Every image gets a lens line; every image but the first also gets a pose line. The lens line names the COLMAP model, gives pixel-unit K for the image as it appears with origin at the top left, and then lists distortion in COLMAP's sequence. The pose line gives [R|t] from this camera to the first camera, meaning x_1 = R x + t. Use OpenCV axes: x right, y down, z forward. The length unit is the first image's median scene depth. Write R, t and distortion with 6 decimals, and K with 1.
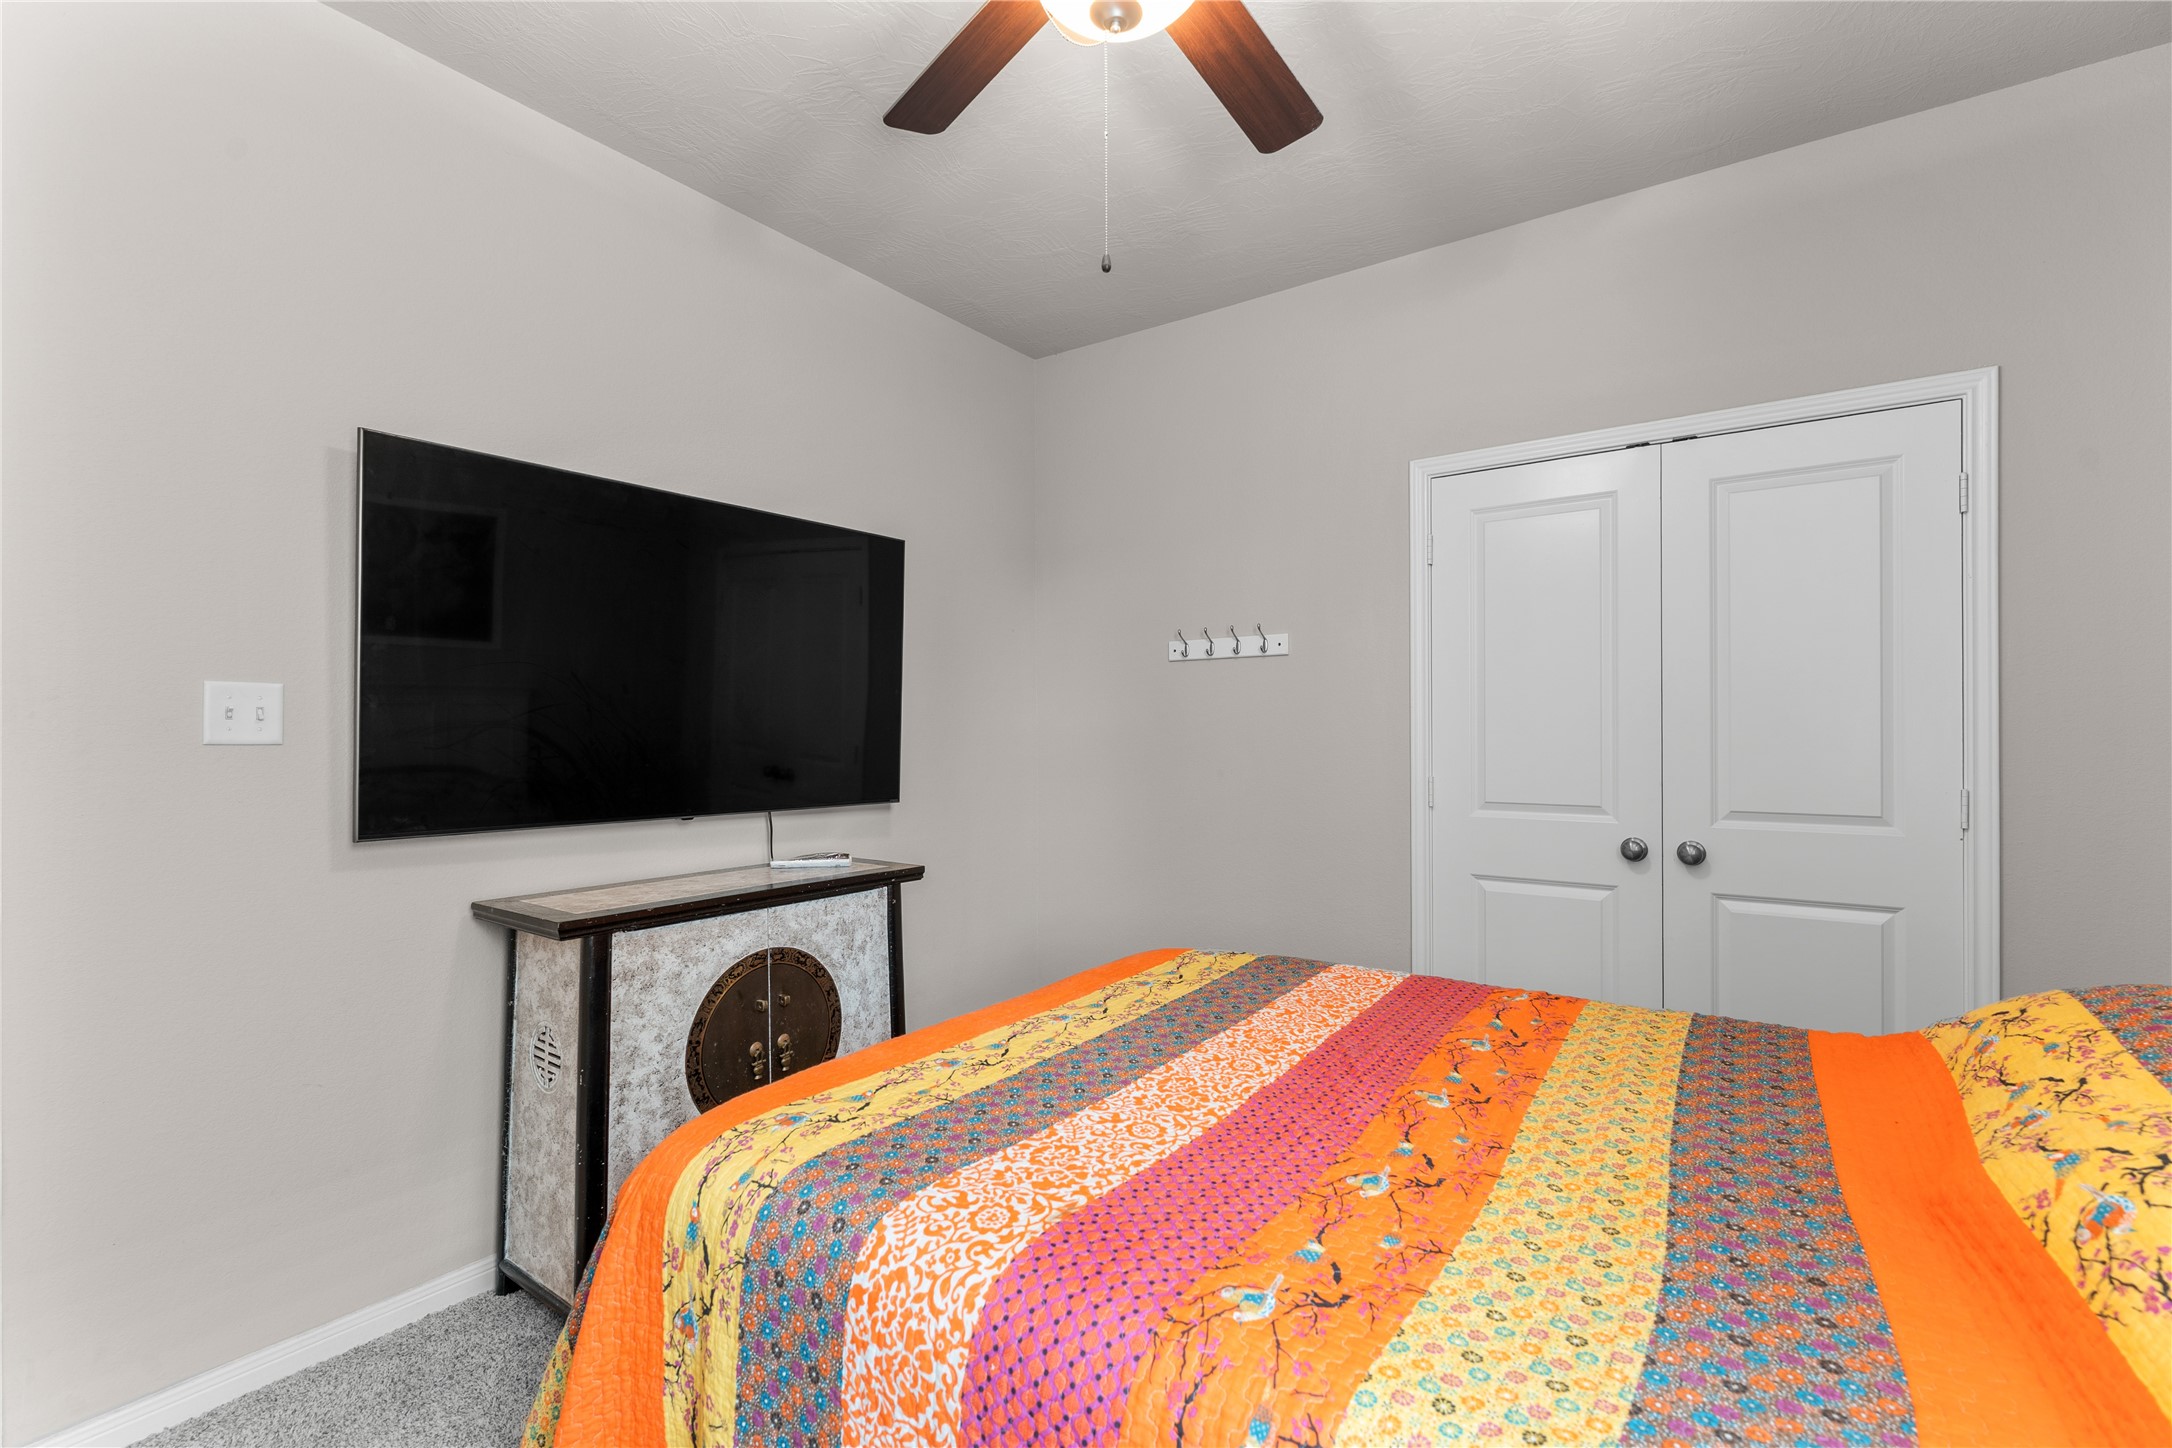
lens RADIAL K [[980.3, 0, 1076.2], [0, 980.3, 732.1], [0, 0, 1]] dist [-0.001533, 0.000130]
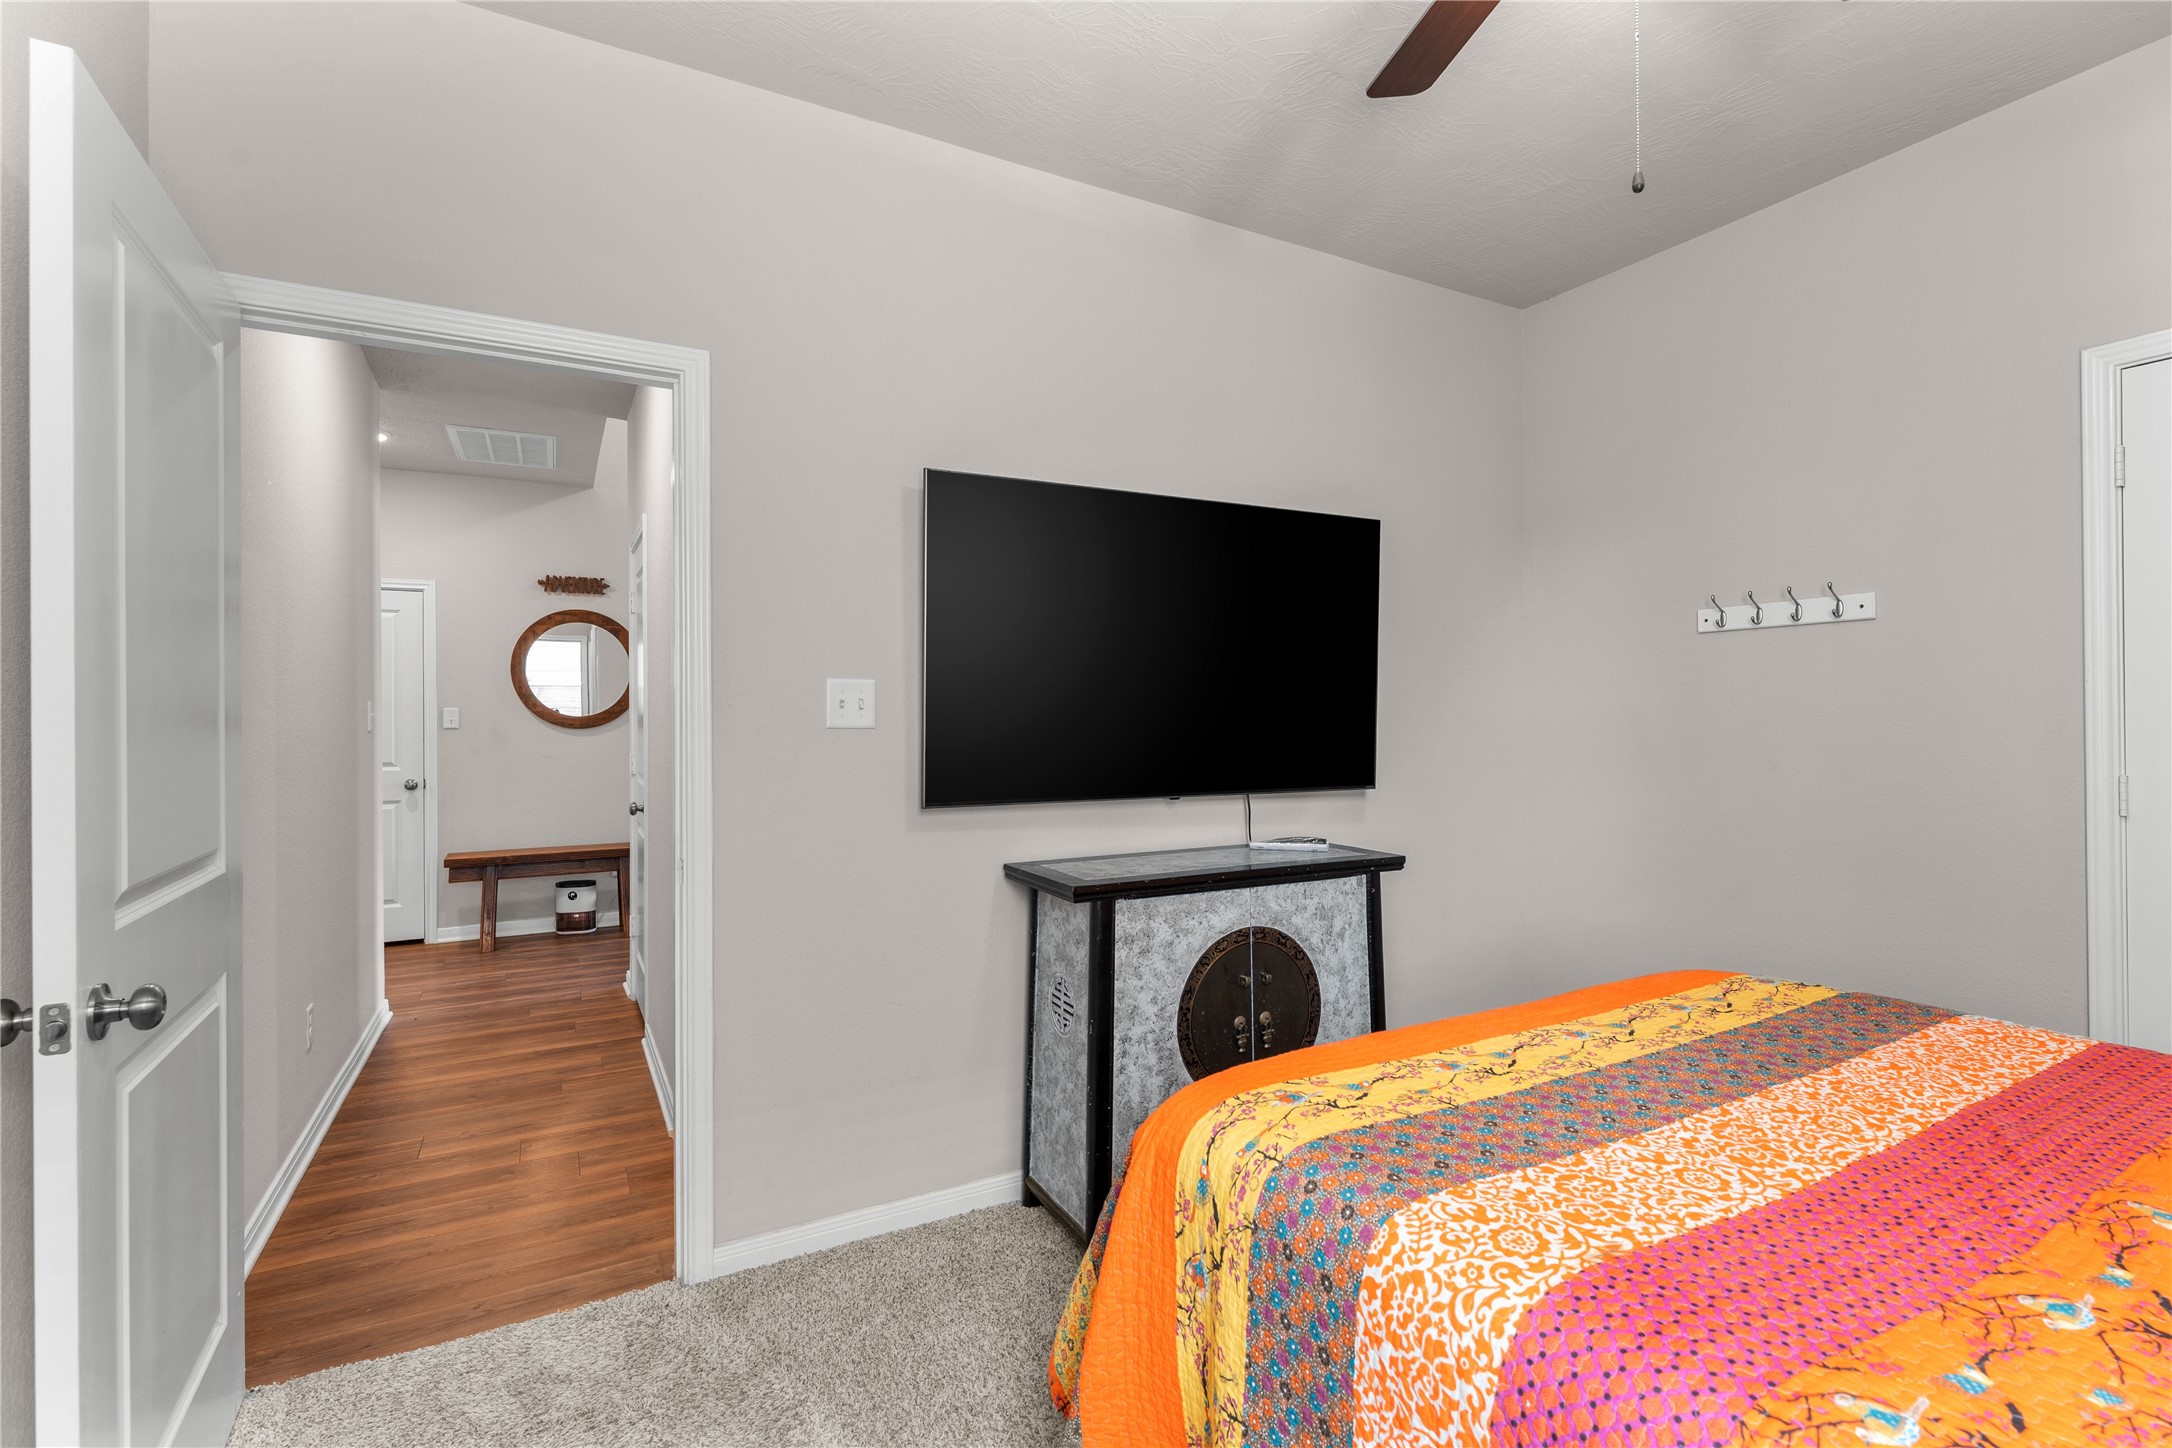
lens RADIAL K [[979.2, 0, 1077.3], [0, 979.2, 715.0], [0, 0, 1]] dist [-0.000971, -0.000068]
pose [[0.897033, -0.003497, -0.441950, -0.040104], [0.002488, 0.999993, -0.002863, 0.000569], [0.441957, 0.001468, 0.897035, -0.011081]]
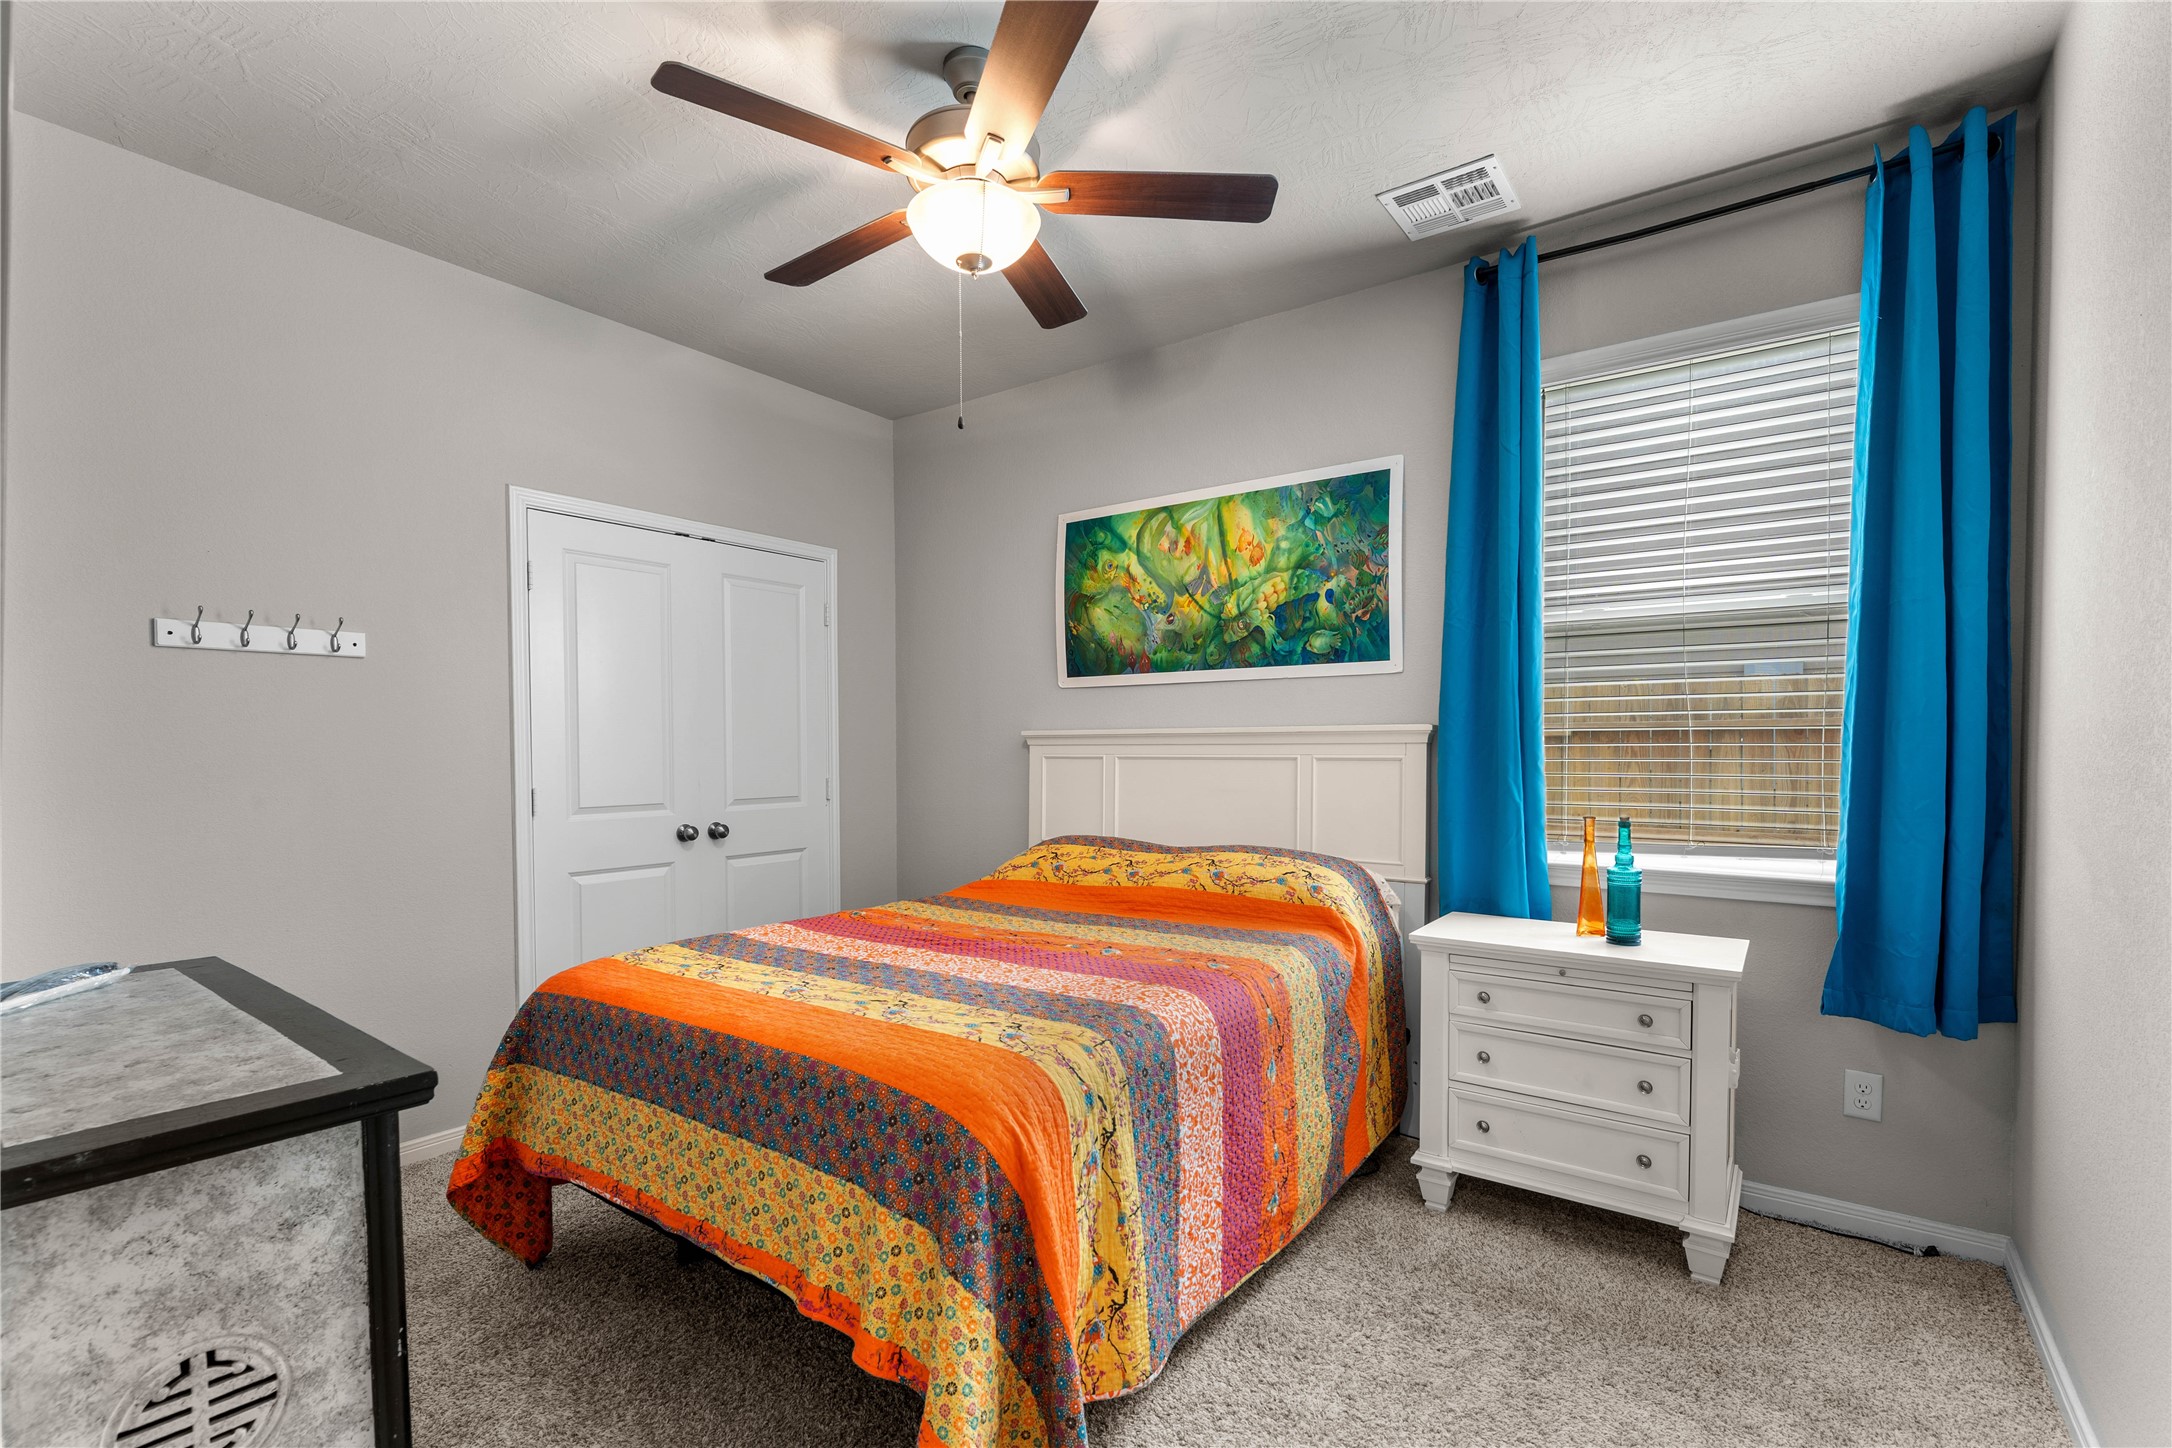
lens RADIAL K [[965.6, 0, 1084.0], [0, 965.6, 773.2], [0, 0, 1]] dist [-0.000323, -0.000034]
pose [[0.018558, -0.028129, 0.999432, -1.639768], [0.004573, 0.999596, 0.028048, 0.004252], [-0.999817, 0.004050, 0.018679, 0.912192]]
